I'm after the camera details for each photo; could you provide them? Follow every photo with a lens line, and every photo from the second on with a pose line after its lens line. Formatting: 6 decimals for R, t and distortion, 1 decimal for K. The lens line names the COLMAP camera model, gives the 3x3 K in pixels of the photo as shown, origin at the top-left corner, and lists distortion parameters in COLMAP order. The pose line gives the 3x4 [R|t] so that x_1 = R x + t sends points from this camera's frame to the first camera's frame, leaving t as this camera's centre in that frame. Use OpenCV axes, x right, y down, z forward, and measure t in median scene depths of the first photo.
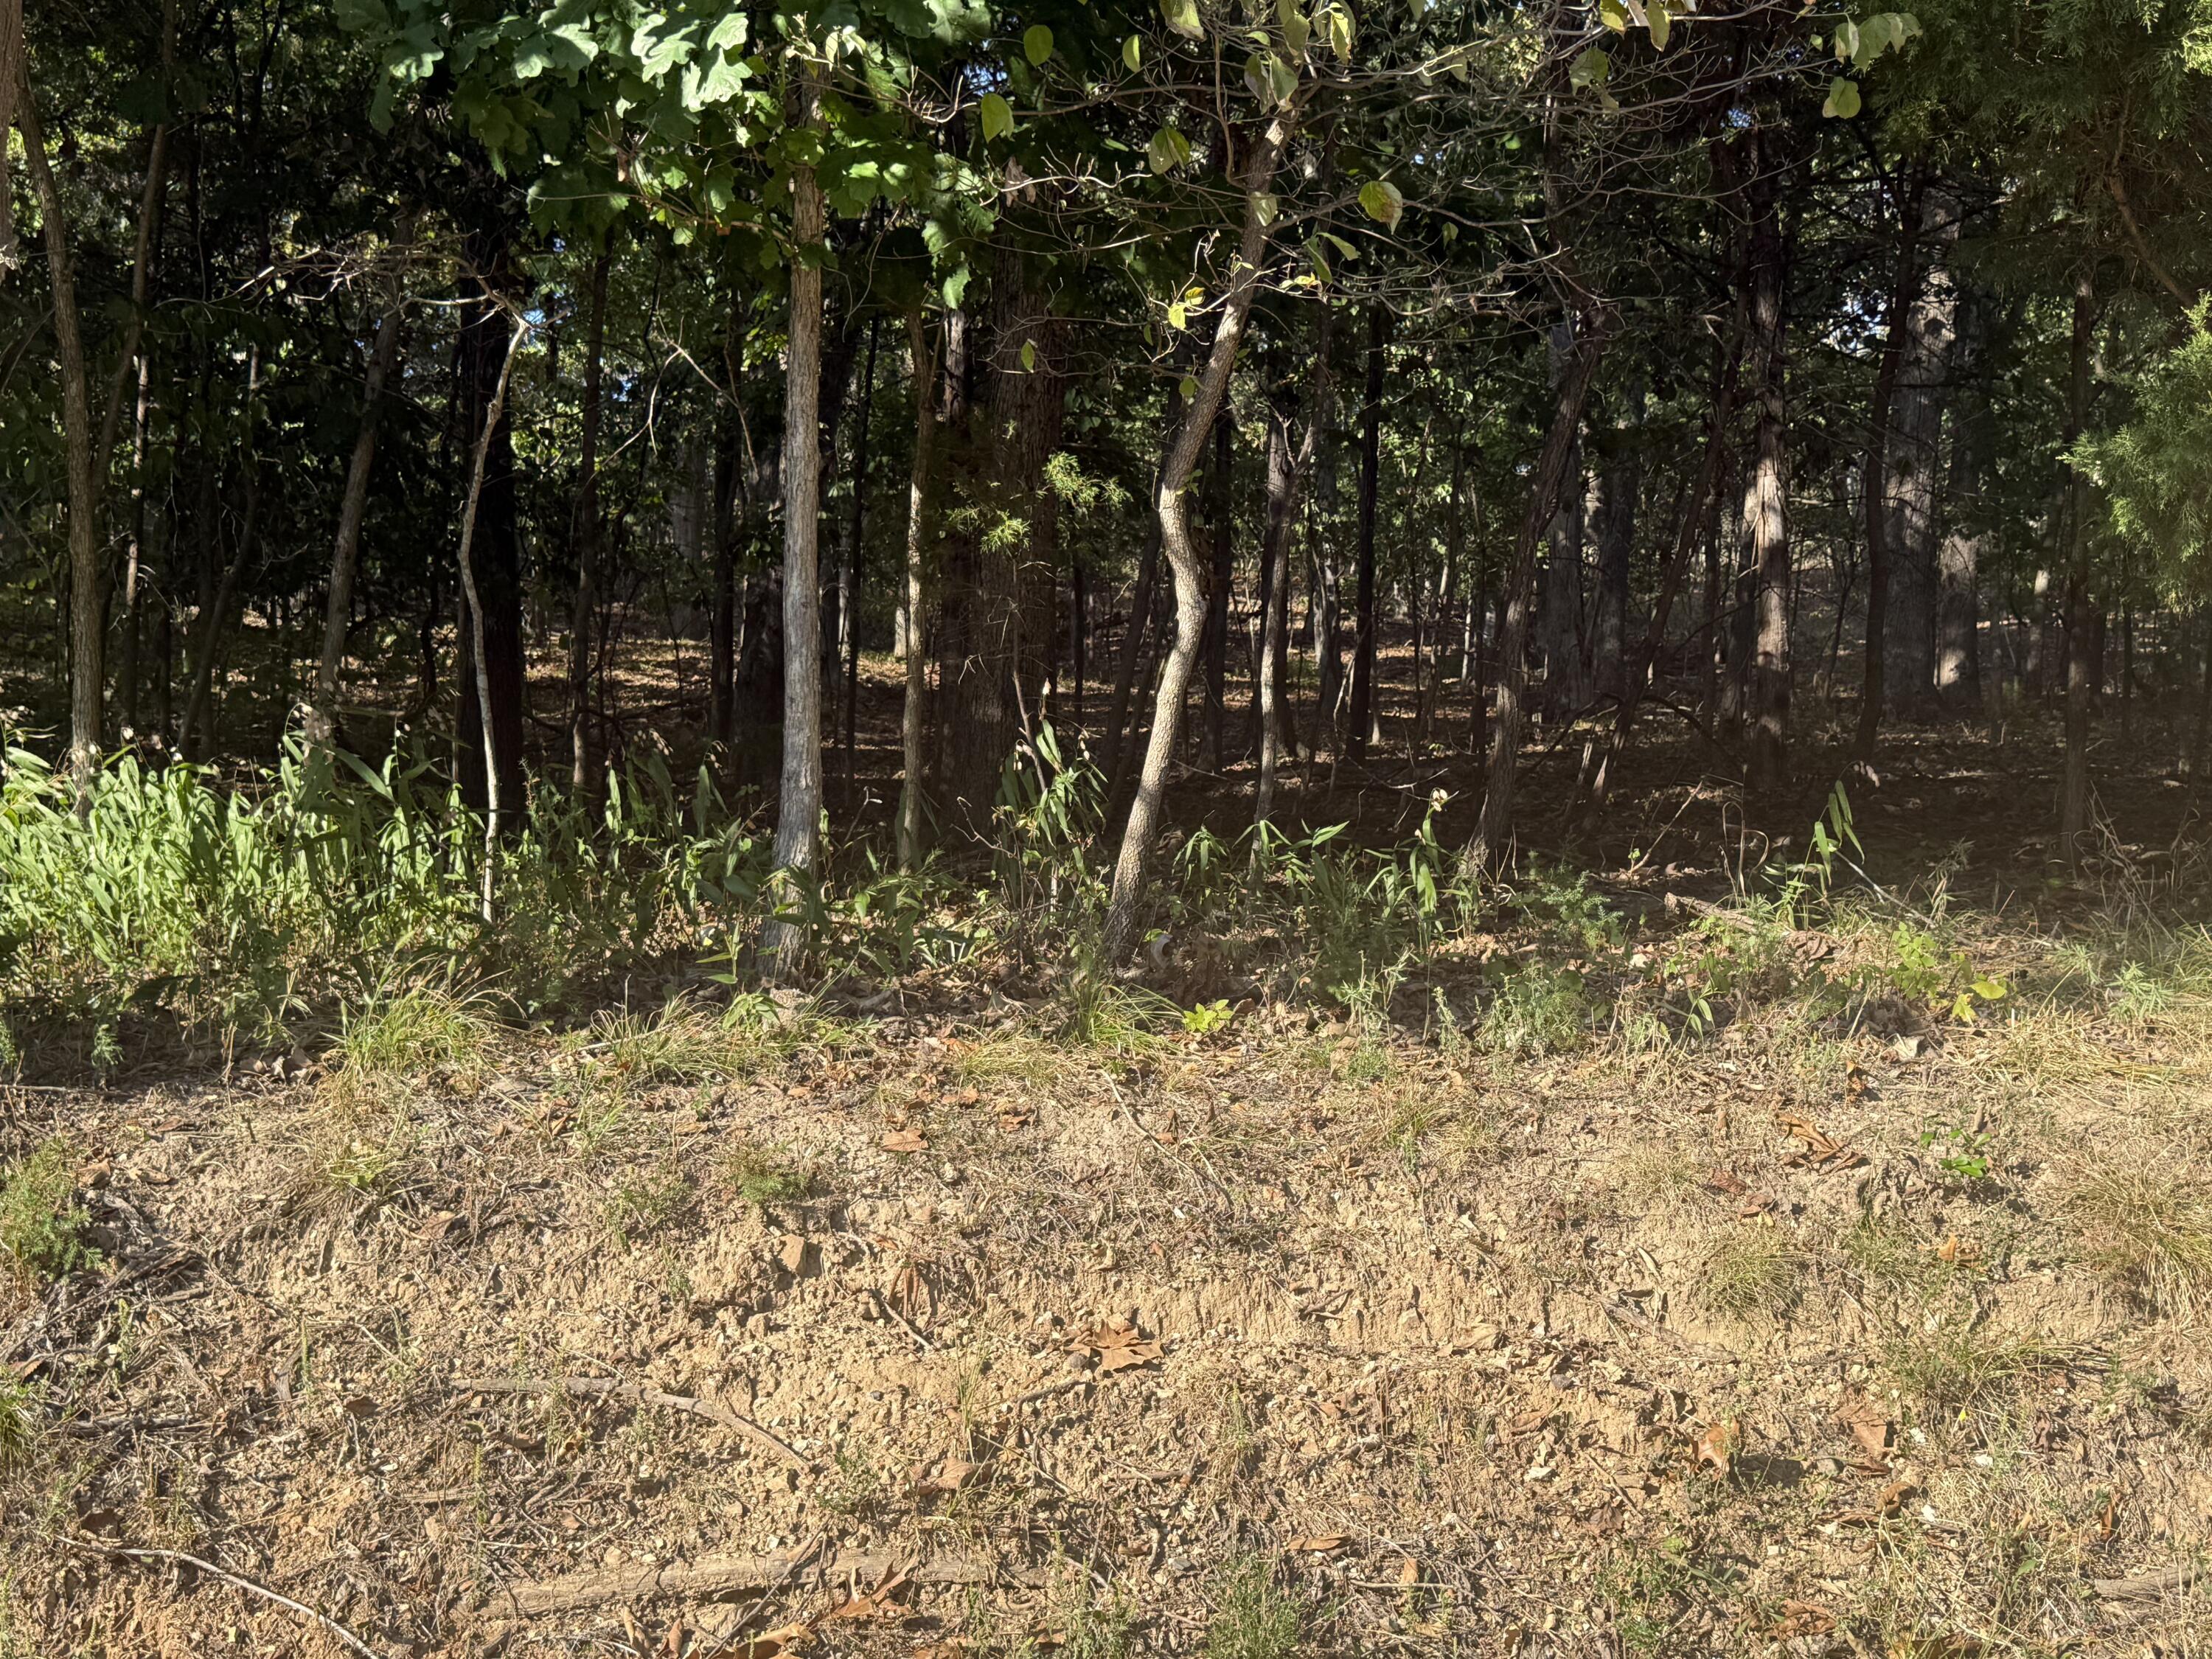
lens RADIAL K [[2388.9, 0, 1106.1], [0, 2388.9, 824.9], [0, 0, 1]] dist [0.099791, 0.000000]
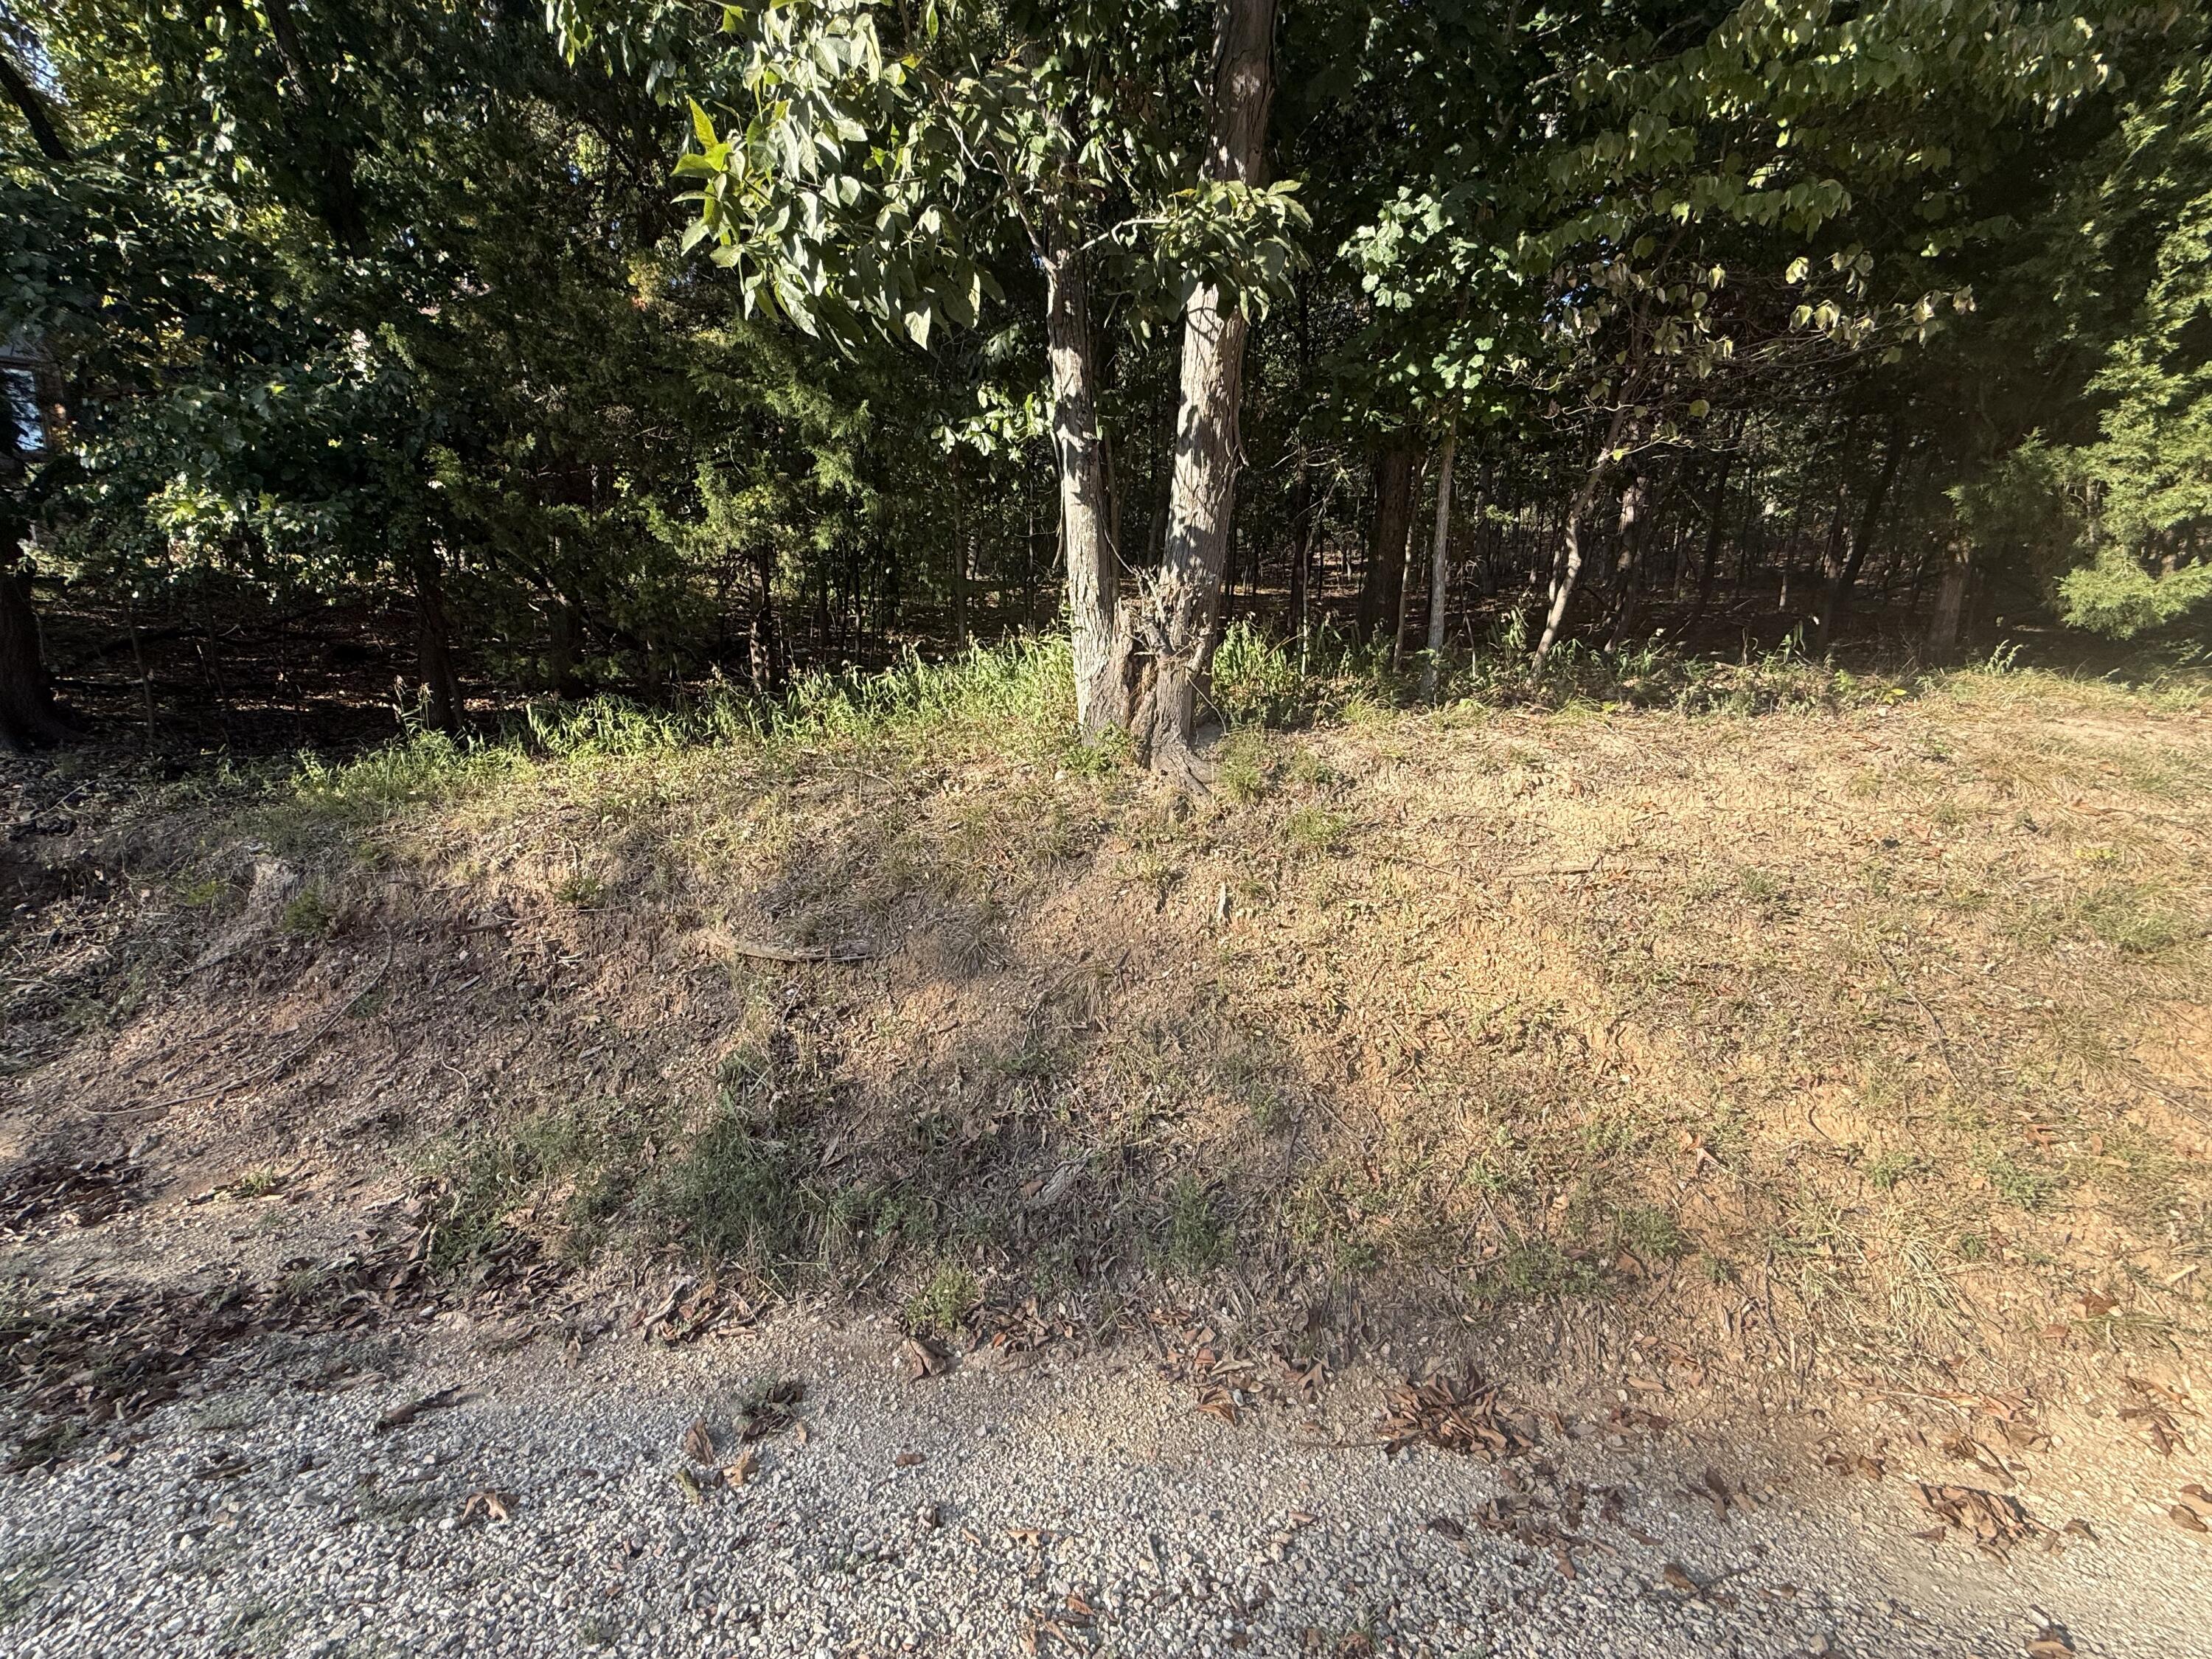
lens RADIAL K [[884.6, 0, 1105.4], [0, 884.6, 836.0], [0, 0, 1]] dist [0.001792, 0.000096]
pose [[0.986358, 0.009811, -0.164321, -0.494398], [0.024261, 0.978657, 0.204062, -0.002314], [0.162815, -0.205265, 0.965069, -0.248473]]
